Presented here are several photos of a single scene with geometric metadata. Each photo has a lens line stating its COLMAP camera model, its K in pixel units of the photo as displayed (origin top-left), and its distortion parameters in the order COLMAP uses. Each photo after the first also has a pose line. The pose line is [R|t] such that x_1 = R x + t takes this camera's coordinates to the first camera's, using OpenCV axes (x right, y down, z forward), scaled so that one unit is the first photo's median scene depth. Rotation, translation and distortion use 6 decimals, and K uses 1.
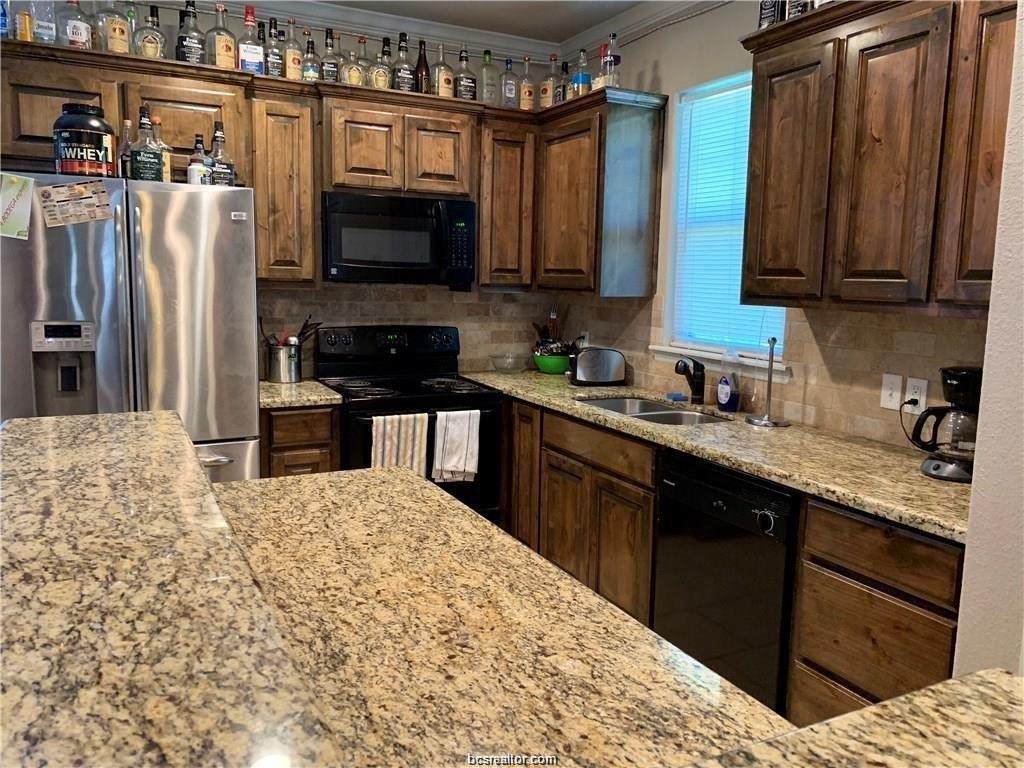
lens RADIAL K [[789.9, 0, 512.0], [0, 789.9, 384.0], [0, 0, 1]] dist [0.001130, -0.004876]
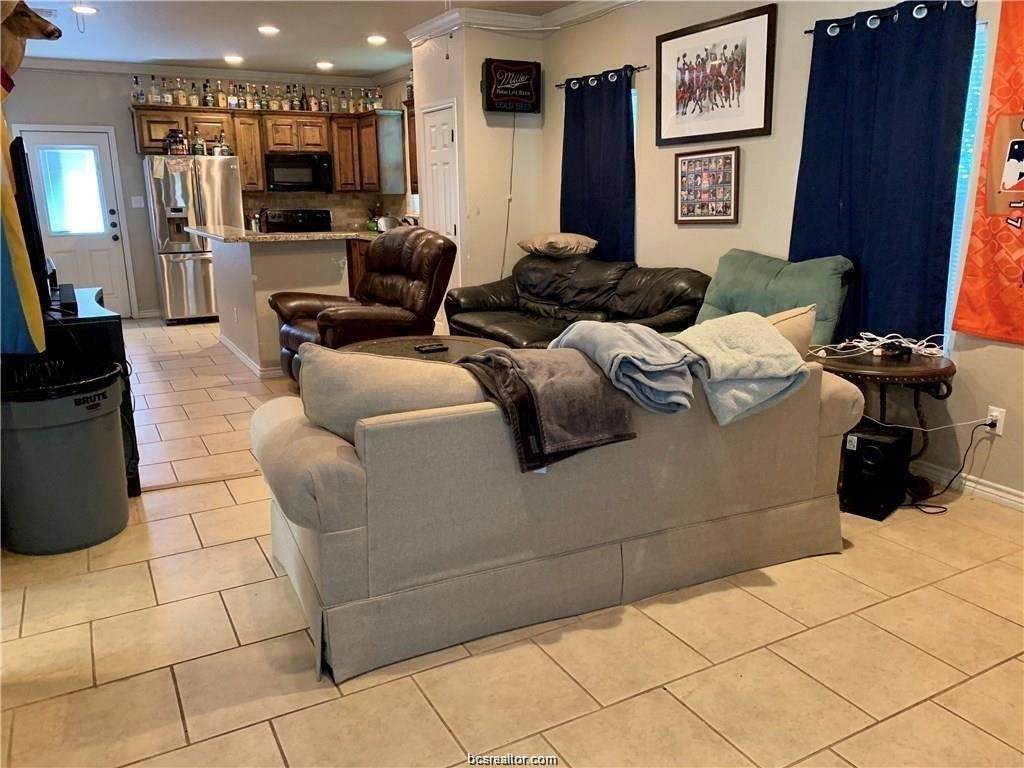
lens RADIAL K [[768.0, 0, 512.0], [0, 768.0, 384.0], [0, 0, 1]] dist [-0.024789, 0.003005]
pose [[0.998845, -0.036216, 0.031585, 0.420428], [0.032504, 0.993288, 0.111007, 0.225352], [-0.035393, -0.109852, 0.993318, -1.445643]]
